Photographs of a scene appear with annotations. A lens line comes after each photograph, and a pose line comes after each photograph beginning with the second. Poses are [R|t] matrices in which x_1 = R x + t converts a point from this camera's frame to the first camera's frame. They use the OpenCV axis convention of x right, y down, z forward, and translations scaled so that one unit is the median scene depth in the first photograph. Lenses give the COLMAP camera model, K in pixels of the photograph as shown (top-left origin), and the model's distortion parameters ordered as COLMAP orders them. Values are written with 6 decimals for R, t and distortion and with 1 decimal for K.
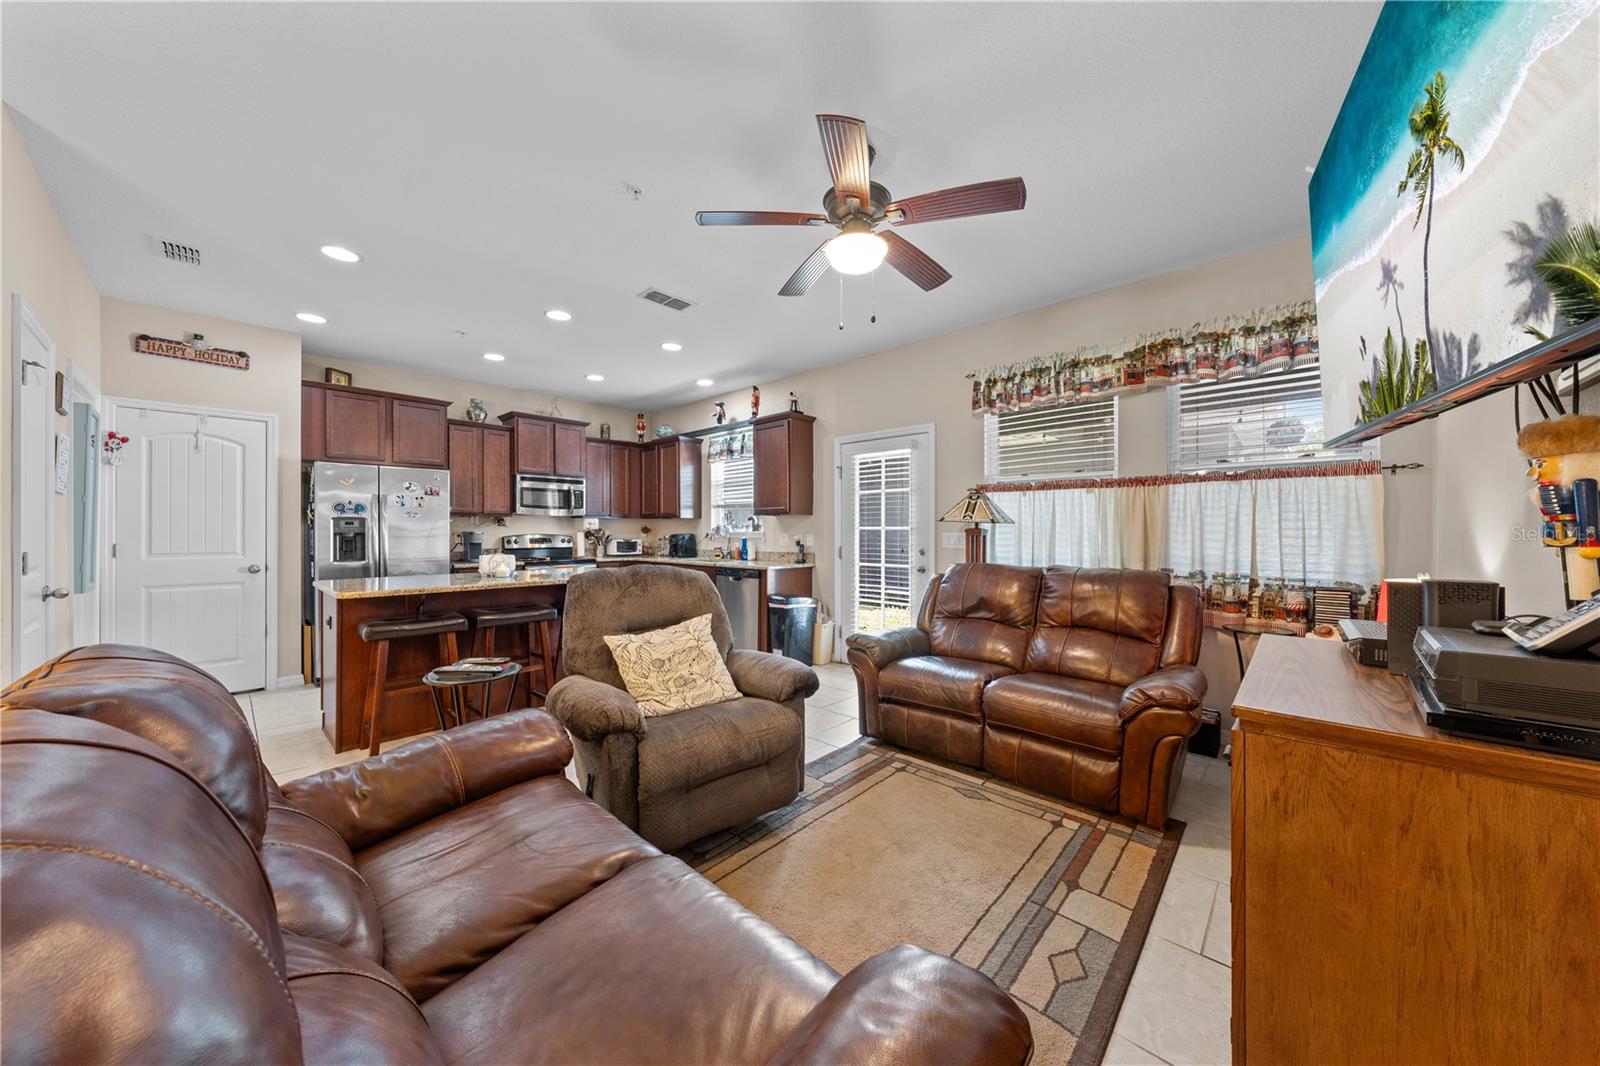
lens RADIAL K [[540.7, 0, 804.0], [0, 540.7, 532.2], [0, 0, 1]] dist [-0.005163, 0.000972]
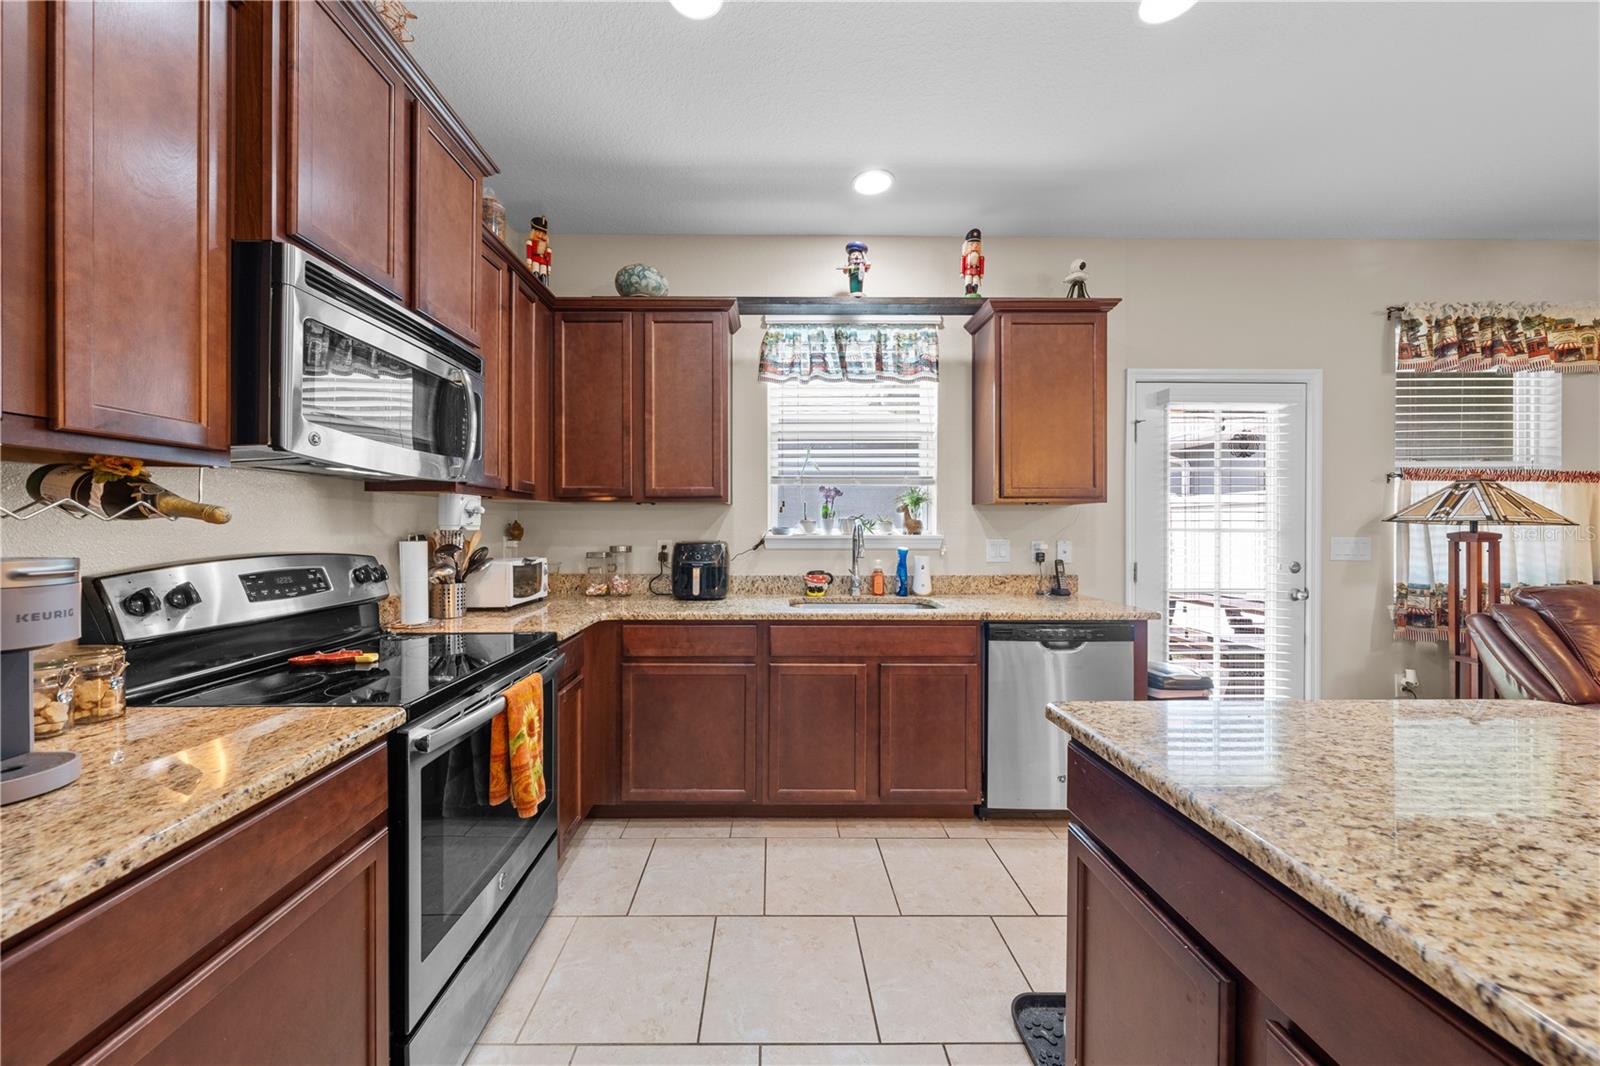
lens RADIAL K [[540.7, 0, 777.0], [0, 540.7, 528.6], [0, 0, 1]] dist [-0.005163, 0.000972]
pose [[0.730711, -0.001075, 0.682686, -0.655433], [-0.000261, 0.999998, 0.001855, -0.010034], [-0.682687, -0.001534, 0.730709, 0.926511]]
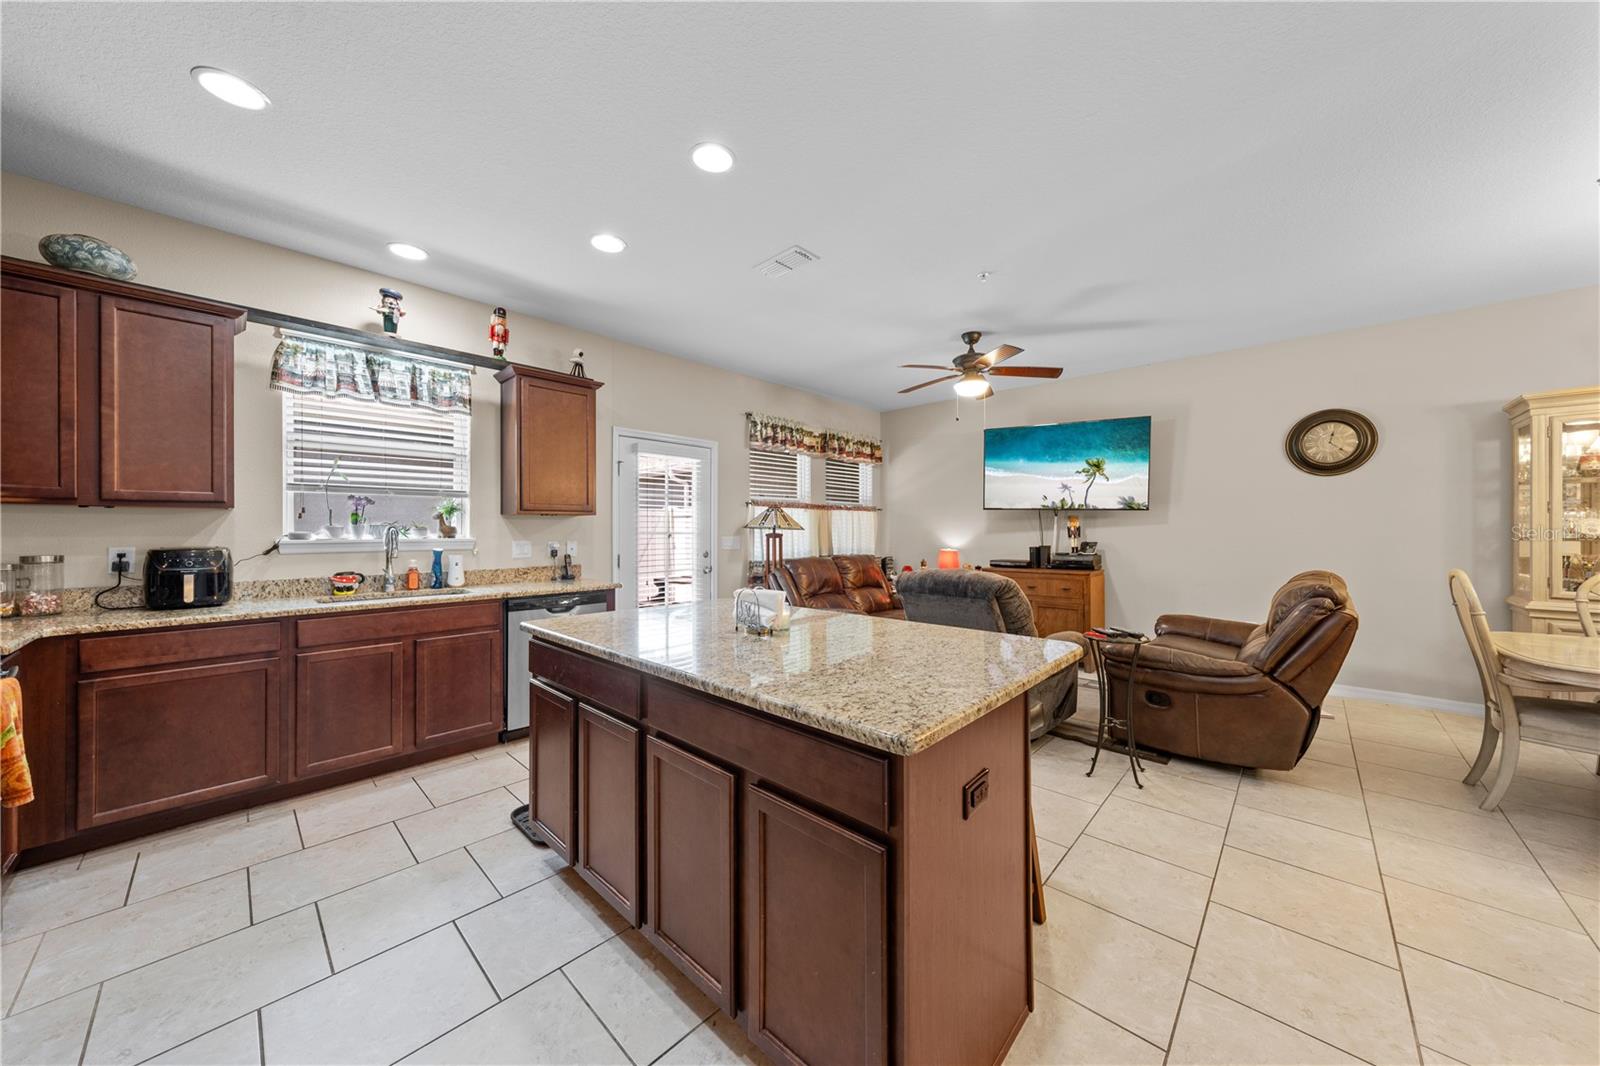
lens RADIAL K [[540.7, 0, 802.3], [0, 540.7, 528.8], [0, 0, 1]] dist [-0.005163, 0.000972]
pose [[0.004149, 0.003695, 0.999985, -0.869101], [0.003079, 0.999988, -0.003707, -0.010578], [-0.999987, 0.003094, 0.004137, 0.774936]]
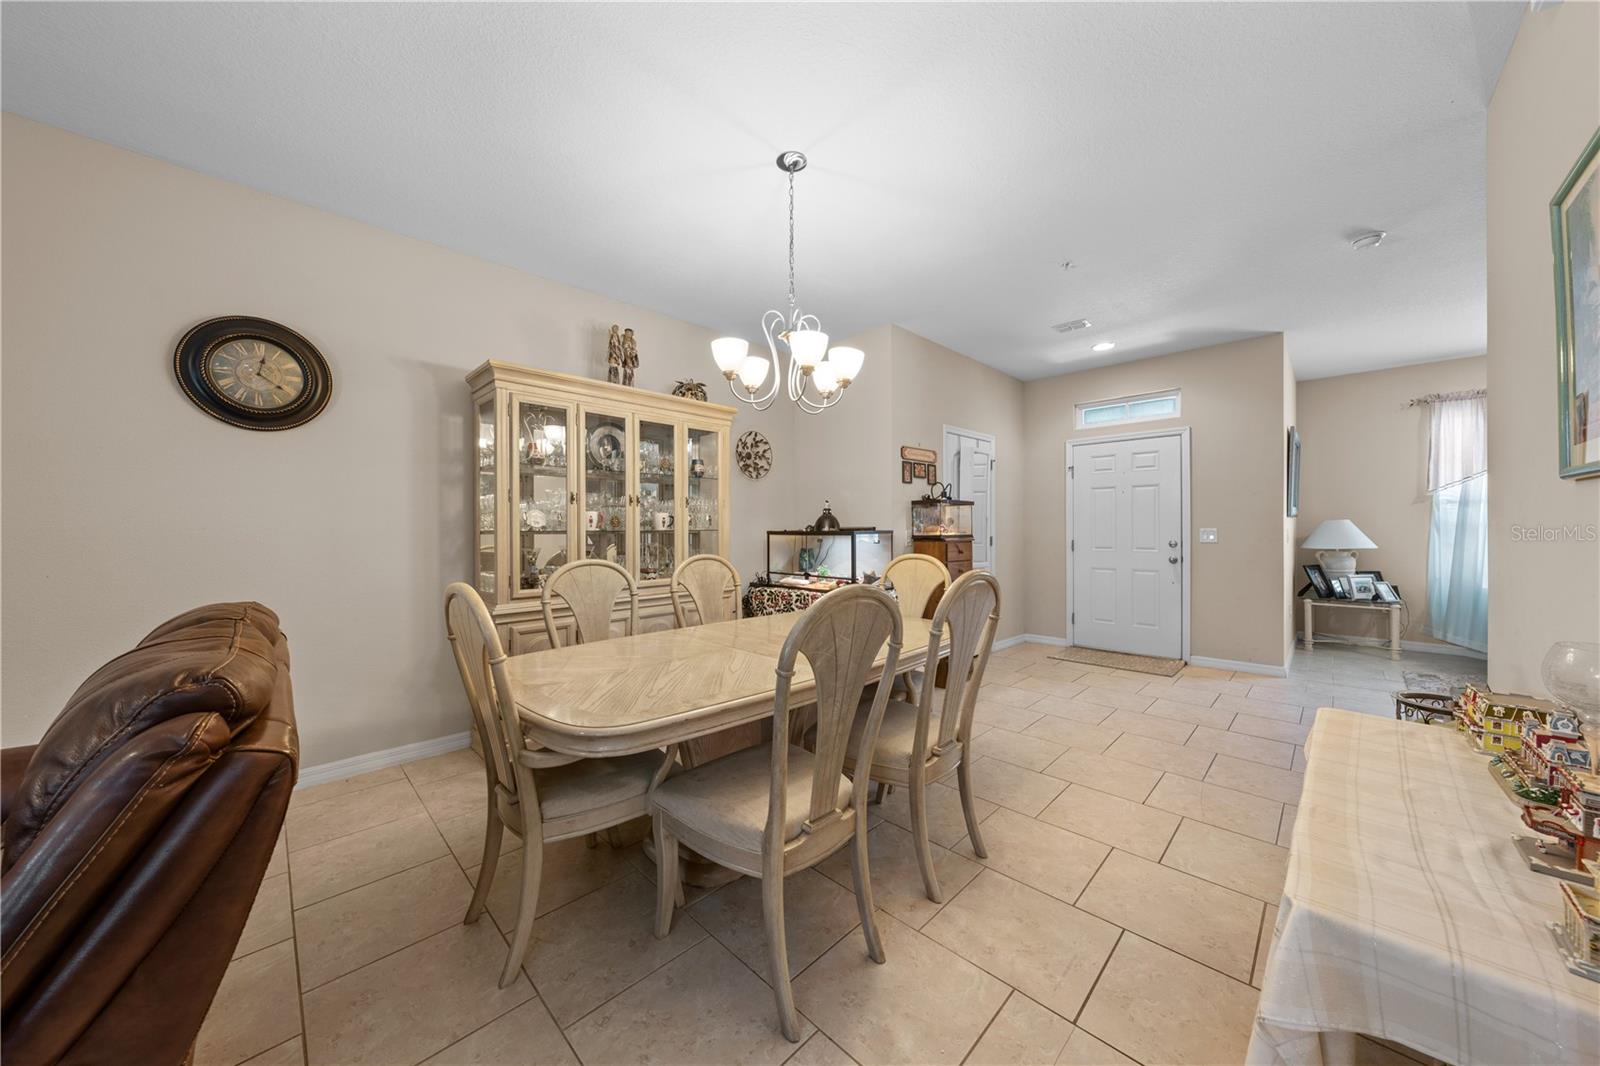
lens RADIAL K [[540.7, 0, 803.2], [0, 540.7, 531.0], [0, 0, 1]] dist [-0.005163, 0.000972]
pose [[-0.999470, 0.004789, 0.032195, -0.521714], [0.005079, 0.999947, 0.008946, -0.002531], [-0.032150, 0.009105, -0.999442, 0.413265]]
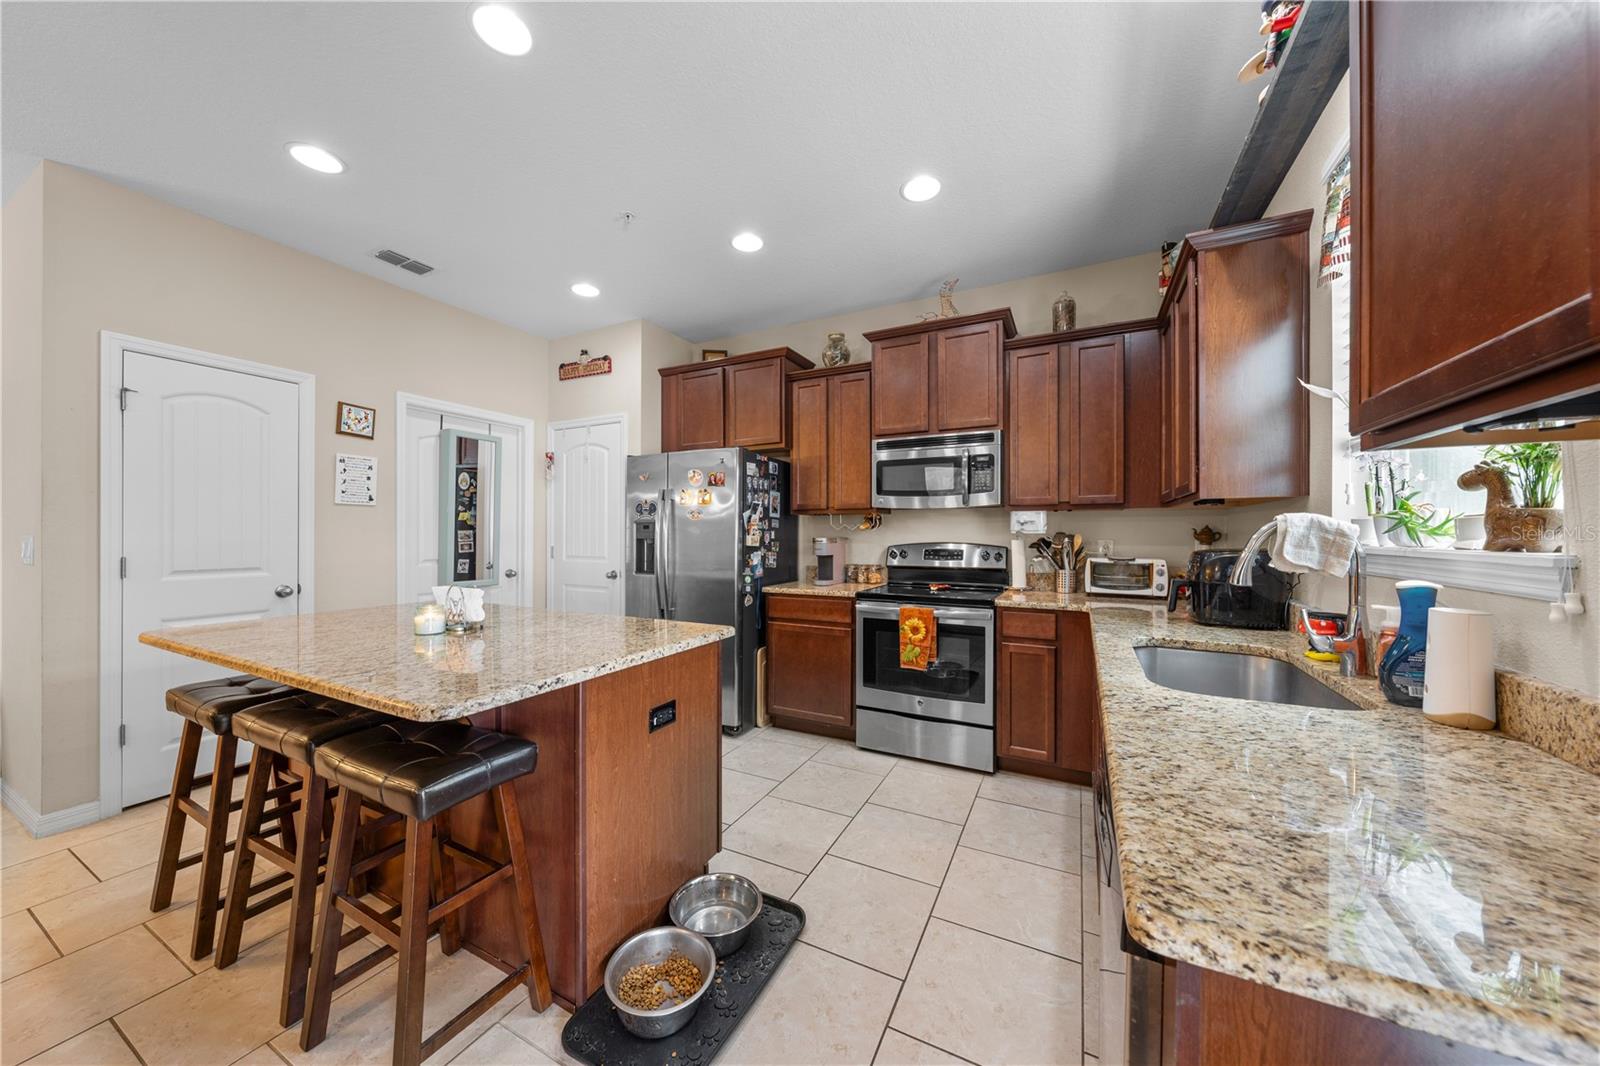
lens RADIAL K [[540.7, 0, 802.7], [0, 540.7, 536.3], [0, 0, 1]] dist [-0.005163, 0.000972]
pose [[0.269672, 0.007493, -0.962923, 0.012517], [-0.002145, 0.999972, 0.007180, -0.008837], [0.962950, 0.000129, 0.269680, 0.951256]]
